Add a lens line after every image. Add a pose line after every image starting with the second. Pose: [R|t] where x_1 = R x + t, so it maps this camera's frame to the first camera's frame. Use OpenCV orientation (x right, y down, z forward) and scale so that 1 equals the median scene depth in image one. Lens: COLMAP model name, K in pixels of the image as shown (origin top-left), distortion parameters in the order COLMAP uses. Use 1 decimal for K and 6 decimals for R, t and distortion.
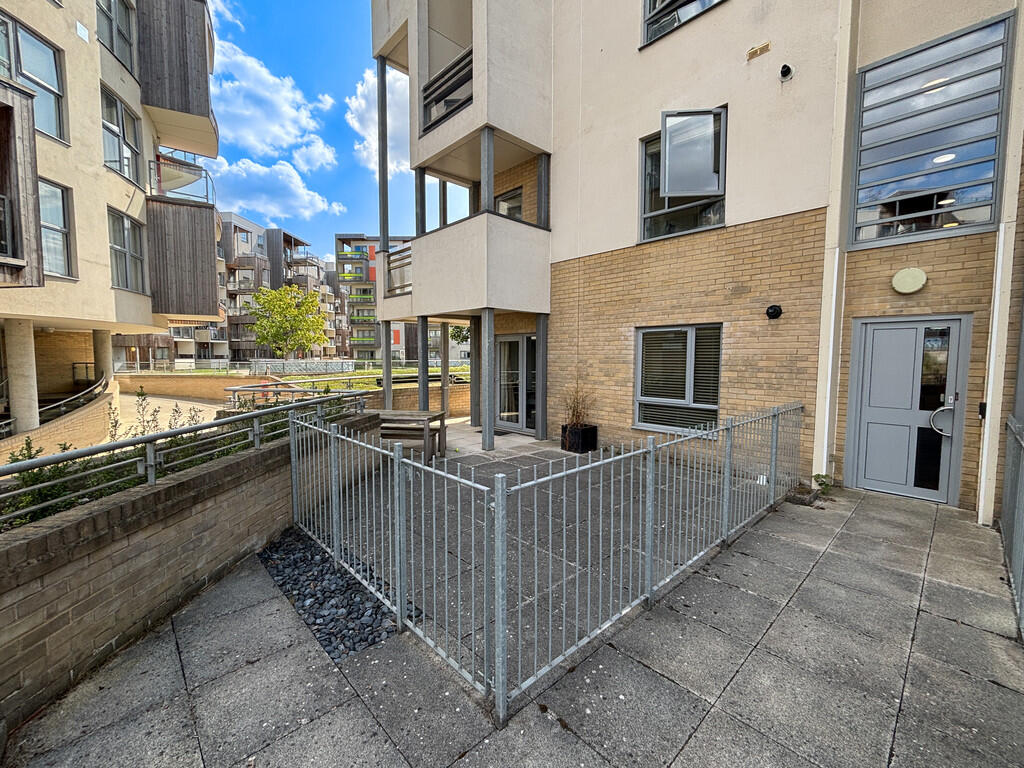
lens RADIAL K [[424.7, 0, 505.5], [0, 424.7, 385.2], [0, 0, 1]] dist [0.001175, 0.000029]
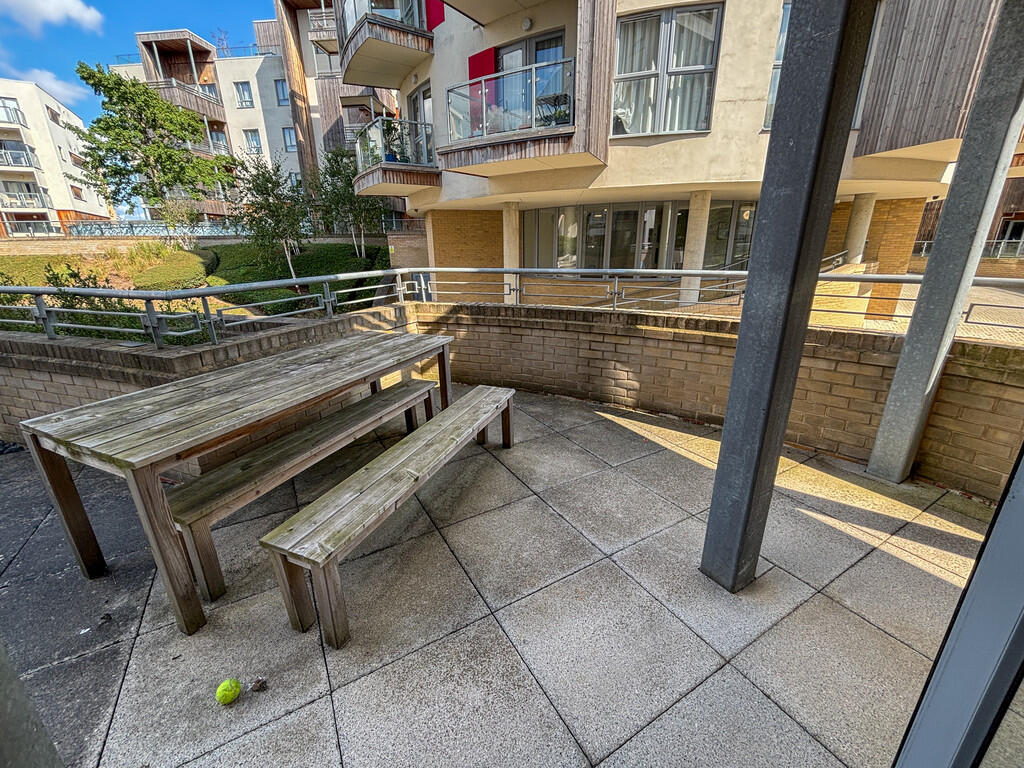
lens RADIAL K [[419.8, 0, 509.9], [0, 419.8, 382.1], [0, 0, 1]] dist [-0.000215, -0.000264]
pose [[-0.217675, 0.302395, -0.927995, -0.013873], [-0.052094, 0.945839, 0.320429, -0.027565], [0.974630, 0.118092, -0.190133, 0.845877]]
